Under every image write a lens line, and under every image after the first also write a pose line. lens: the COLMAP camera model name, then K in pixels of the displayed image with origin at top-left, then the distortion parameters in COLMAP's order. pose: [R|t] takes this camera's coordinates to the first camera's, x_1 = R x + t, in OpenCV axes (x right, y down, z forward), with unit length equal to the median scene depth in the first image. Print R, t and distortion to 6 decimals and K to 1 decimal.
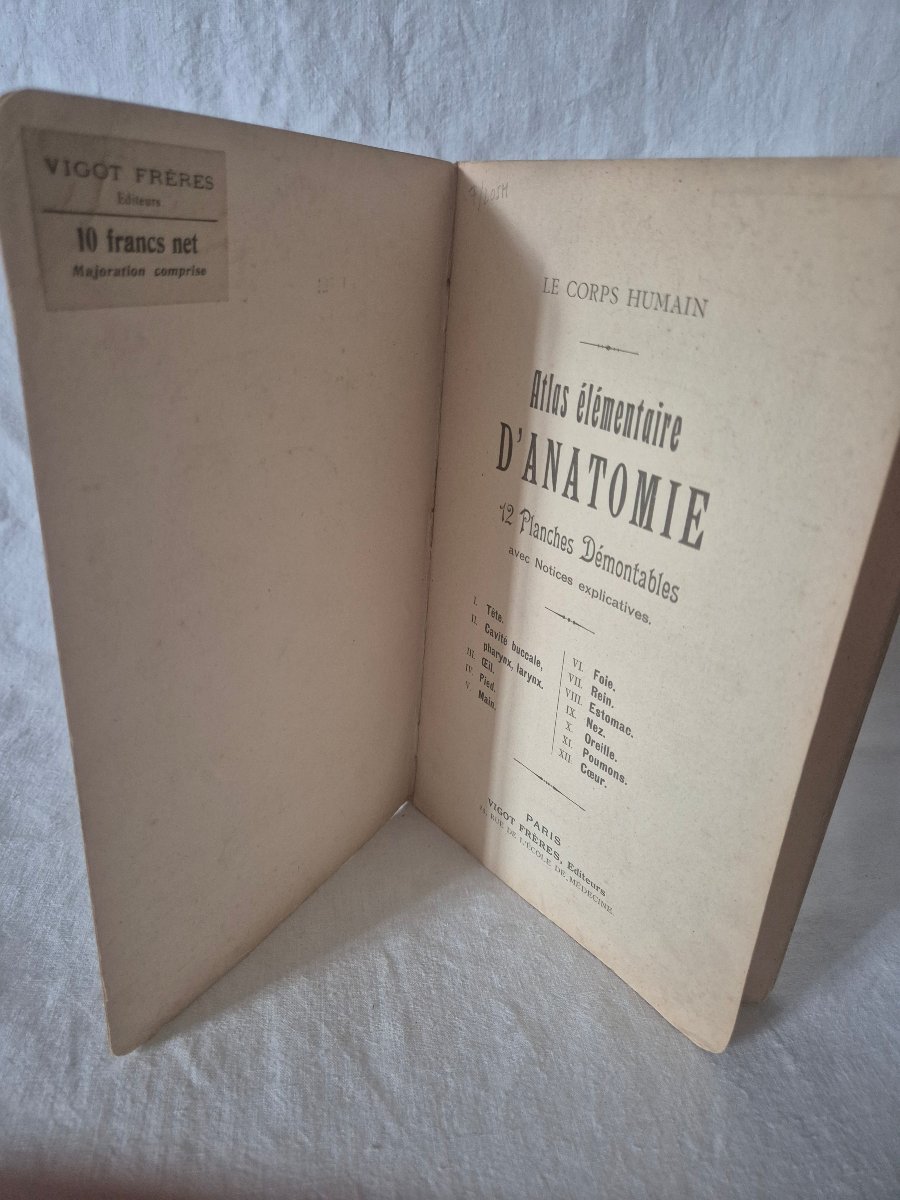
lens RADIAL K [[814.0, 0, 447.9], [0, 814.0, 593.9], [0, 0, 1]] dist [-0.021643, -0.003760]
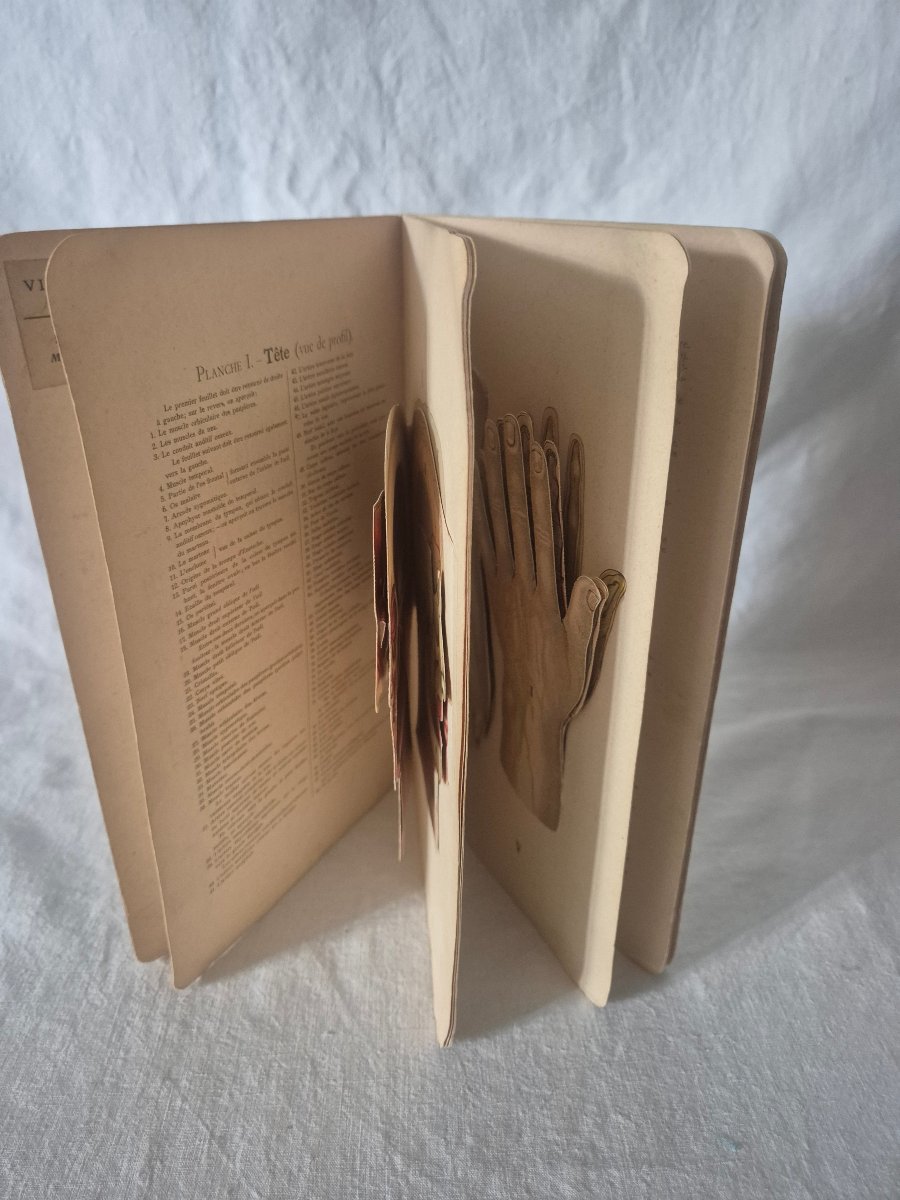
lens RADIAL K [[810.4, 0, 445.4], [0, 810.4, 585.8], [0, 0, 1]] dist [0.000075, -0.027149]
pose [[0.991365, -0.016439, -0.130096, 0.221243], [0.019076, 0.999636, 0.019054, -0.017206], [0.129735, -0.021371, 0.991318, -0.166056]]
